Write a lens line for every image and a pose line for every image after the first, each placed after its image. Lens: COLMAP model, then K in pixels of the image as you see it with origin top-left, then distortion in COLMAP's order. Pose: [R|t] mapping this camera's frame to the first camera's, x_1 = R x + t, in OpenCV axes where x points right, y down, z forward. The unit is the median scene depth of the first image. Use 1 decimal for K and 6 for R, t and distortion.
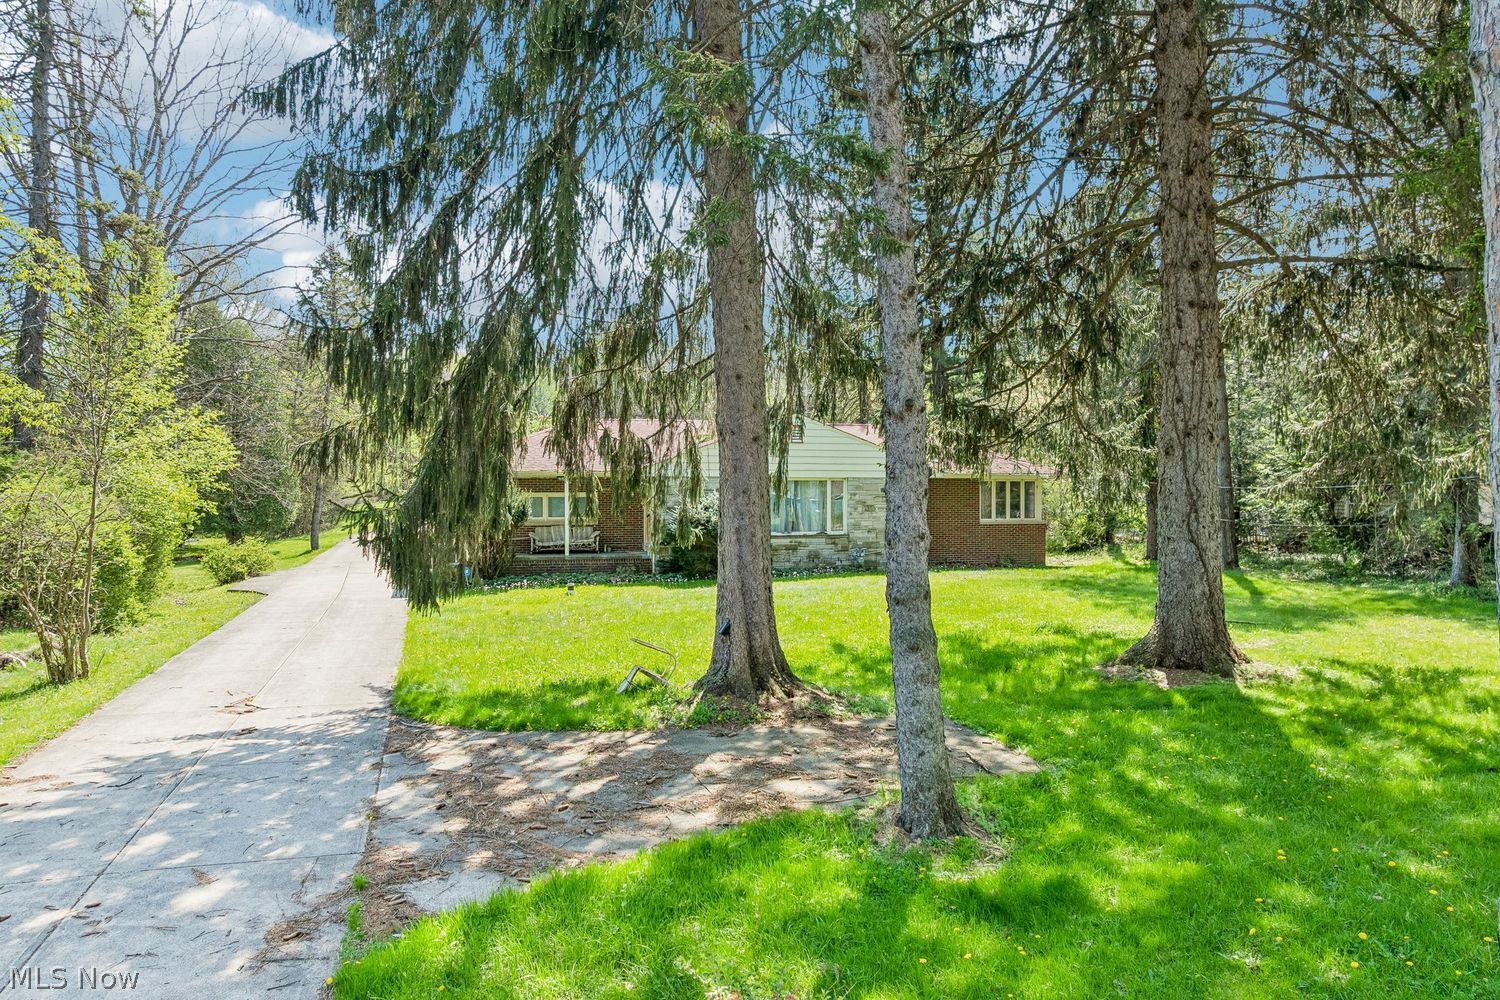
lens RADIAL K [[1044.3, 0, 743.9], [0, 1044.3, 502.0], [0, 0, 1]] dist [-0.035115, 0.006313]
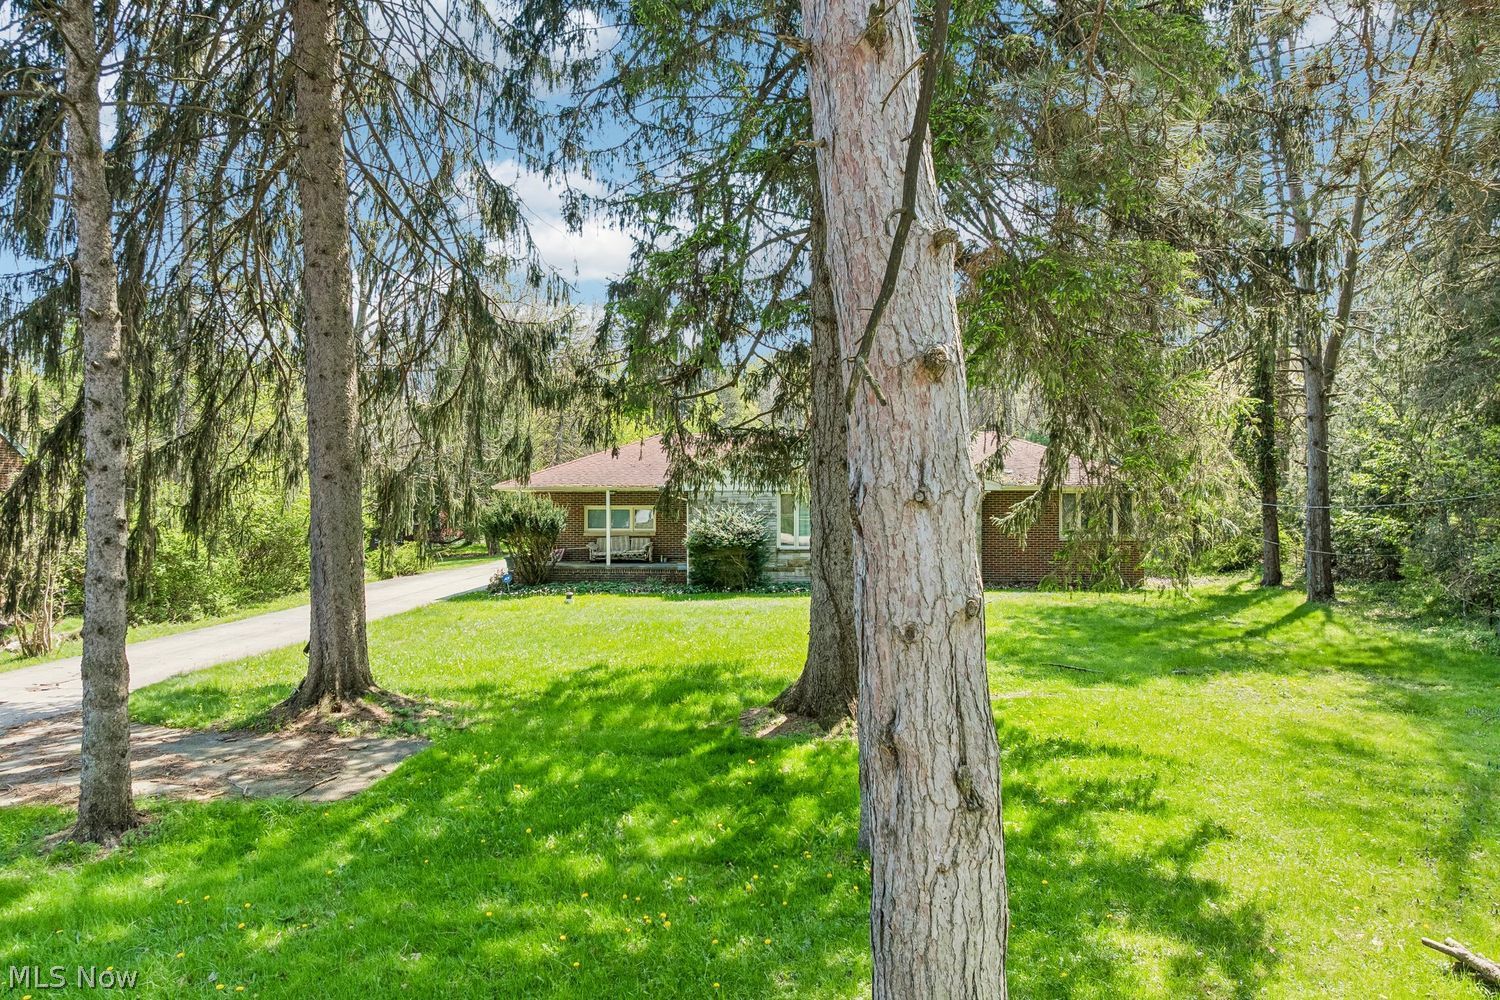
lens RADIAL K [[1044.3, 0, 744.7], [0, 1044.3, 496.6], [0, 0, 1]] dist [-0.035115, 0.006313]
pose [[0.929560, 0.000905, -0.368669, 0.335437], [-0.002195, 0.999993, -0.003080, -0.015112], [0.368663, 0.003672, 0.929556, 0.055256]]
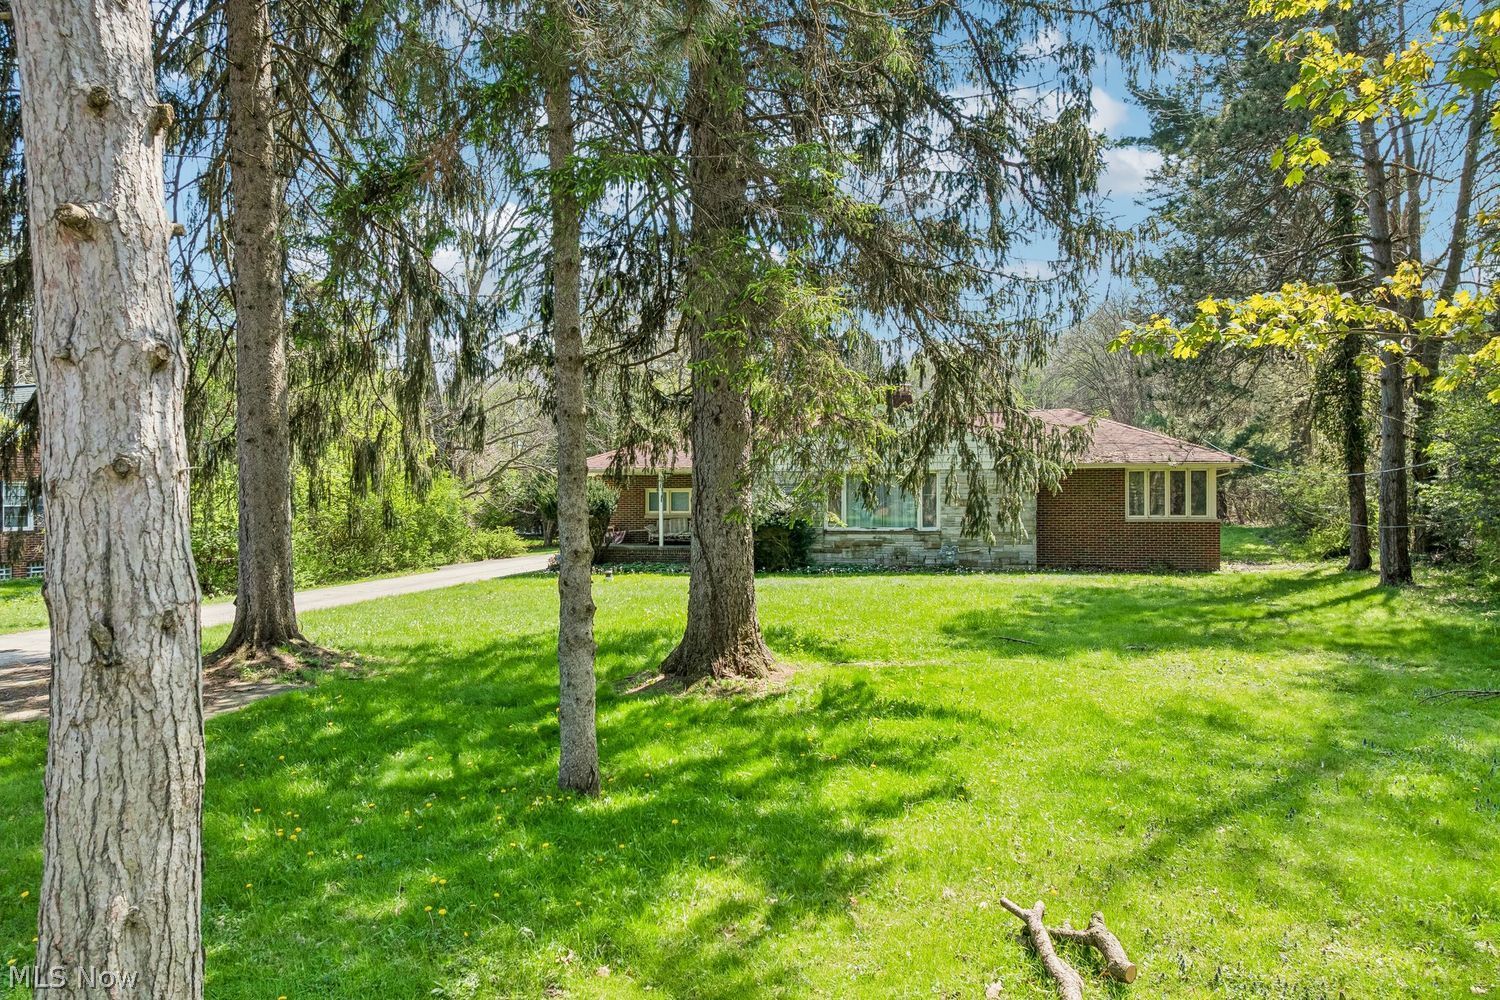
lens RADIAL K [[1044.3, 0, 748.3], [0, 1044.3, 498.9], [0, 0, 1]] dist [-0.035115, 0.006313]
pose [[0.850712, -0.001212, -0.525630, 0.451037], [0.000738, 0.999999, -0.001112, 0.003298], [0.525631, 0.000558, 0.850712, 0.120519]]
